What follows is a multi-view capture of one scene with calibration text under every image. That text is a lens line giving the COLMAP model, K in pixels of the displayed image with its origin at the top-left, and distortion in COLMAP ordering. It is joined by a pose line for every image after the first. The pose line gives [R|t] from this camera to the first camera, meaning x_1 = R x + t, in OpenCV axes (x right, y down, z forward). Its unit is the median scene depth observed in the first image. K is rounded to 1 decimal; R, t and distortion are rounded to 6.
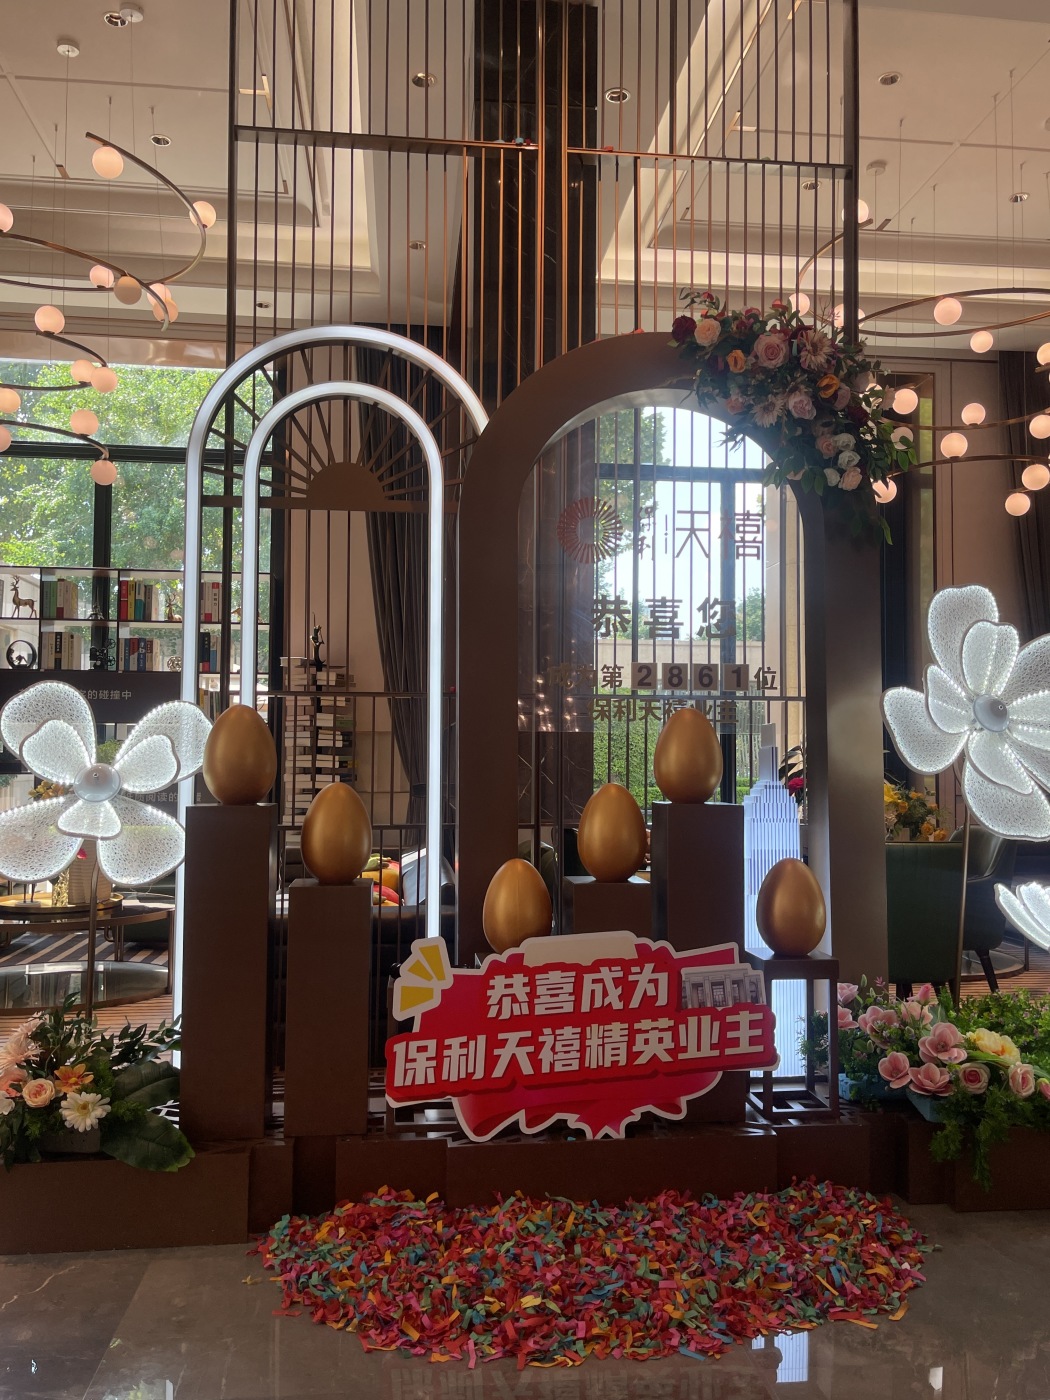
lens RADIAL K [[1148.4, 0, 529.3], [0, 1148.4, 703.9], [0, 0, 1]] dist [0.016408, 0.005044]
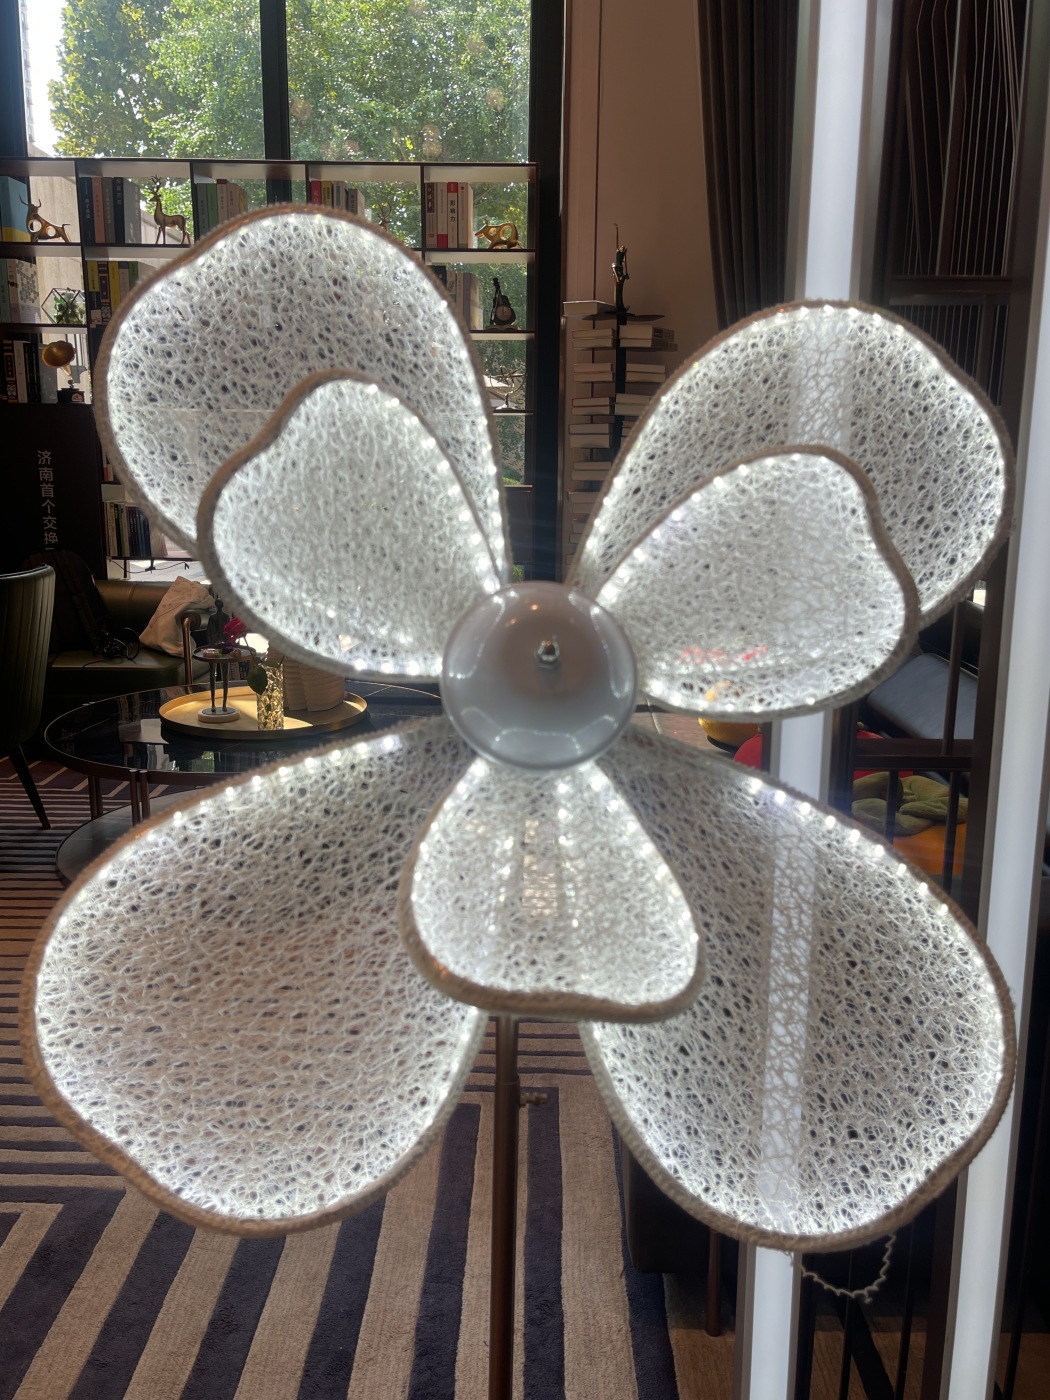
lens RADIAL K [[1148.4, 0, 522.3], [0, 1148.4, 698.7], [0, 0, 1]] dist [0.016408, 0.005044]
pose [[0.990988, 0.031432, -0.130207, -0.150434], [0.003323, 0.966010, 0.258483, 0.006612], [0.133906, -0.256587, 0.957200, 0.337927]]
